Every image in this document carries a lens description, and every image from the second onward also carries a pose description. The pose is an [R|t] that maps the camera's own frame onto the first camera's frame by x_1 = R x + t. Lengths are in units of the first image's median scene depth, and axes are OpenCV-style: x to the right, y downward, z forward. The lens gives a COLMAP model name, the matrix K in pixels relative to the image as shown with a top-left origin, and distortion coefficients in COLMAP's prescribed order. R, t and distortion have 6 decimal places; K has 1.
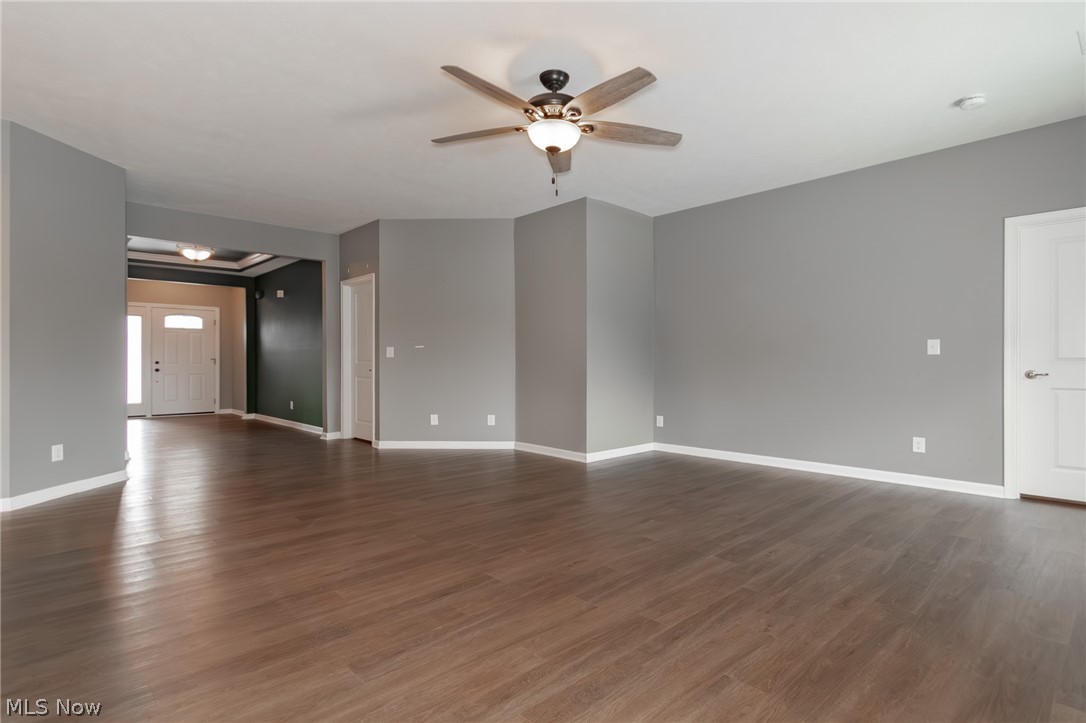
lens RADIAL K [[505.5, 0, 543.1], [0, 505.5, 366.3], [0, 0, 1]] dist [0.008081, -0.003281]
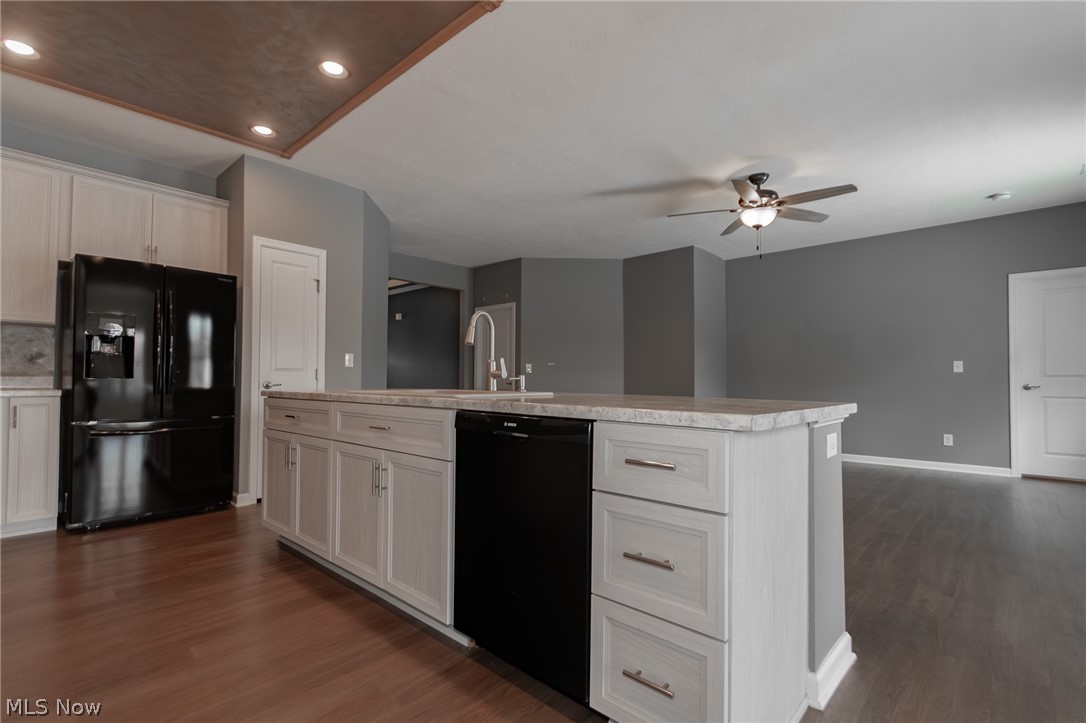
lens RADIAL K [[505.5, 0, 530.4], [0, 505.5, 372.5], [0, 0, 1]] dist [0.008081, -0.003281]
pose [[0.994751, 0.005209, 0.102191, -0.764222], [-0.002844, 0.999725, -0.023279, 0.018004], [-0.102284, 0.022867, 0.994492, -0.344784]]
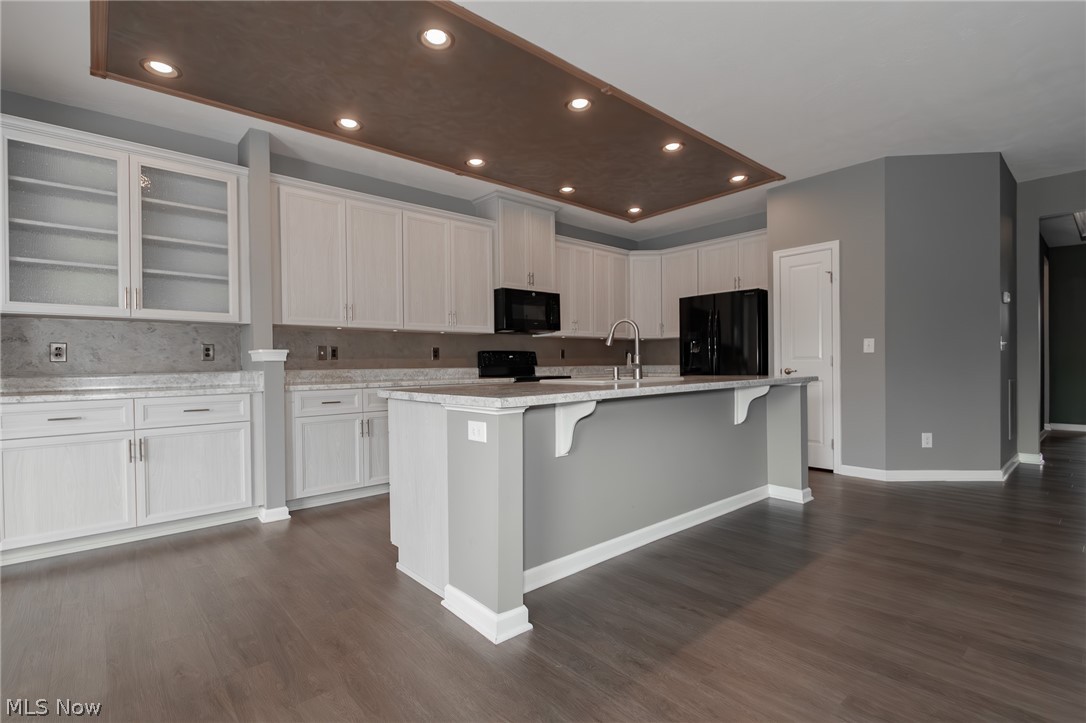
lens RADIAL K [[505.5, 0, 536.6], [0, 505.5, 368.7], [0, 0, 1]] dist [0.008081, -0.003281]
pose [[0.009135, 0.006490, -0.999937, 0.290988], [0.005994, 0.999961, 0.006545, -0.001505], [0.999940, -0.006053, 0.009096, 0.248722]]
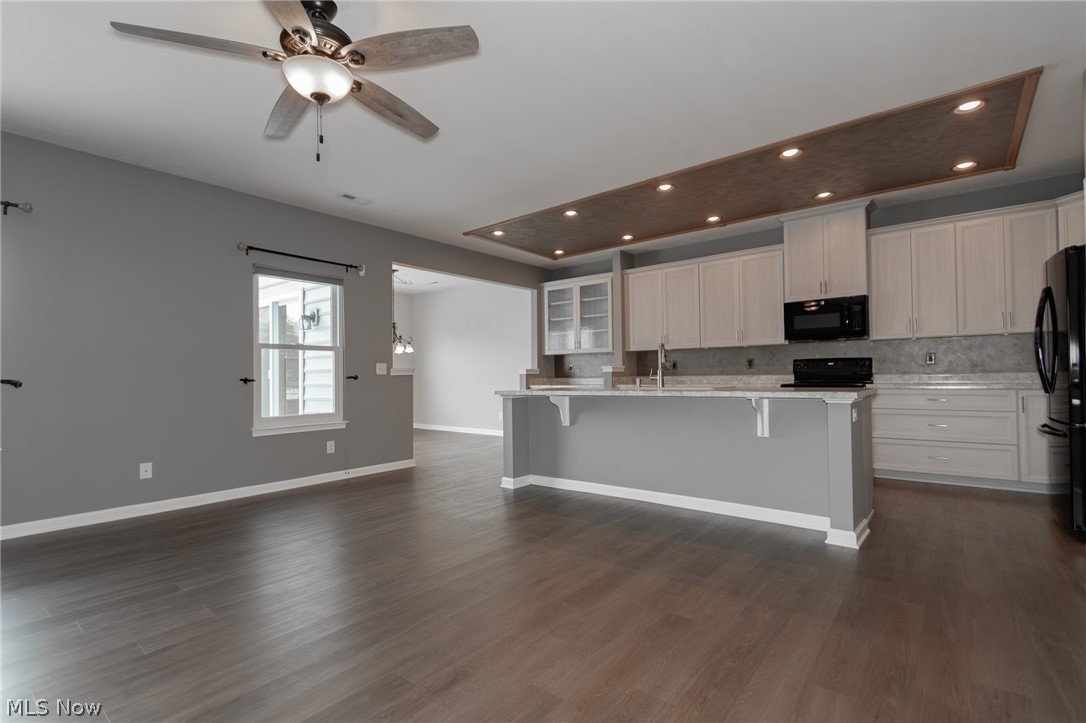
lens RADIAL K [[505.5, 0, 534.4], [0, 505.5, 364.6], [0, 0, 1]] dist [0.008081, -0.003281]
pose [[-0.984932, 0.009491, -0.172680, -0.156123], [0.012373, 0.999801, -0.015618, -0.015975], [0.172497, -0.017519, -0.984854, 1.786835]]
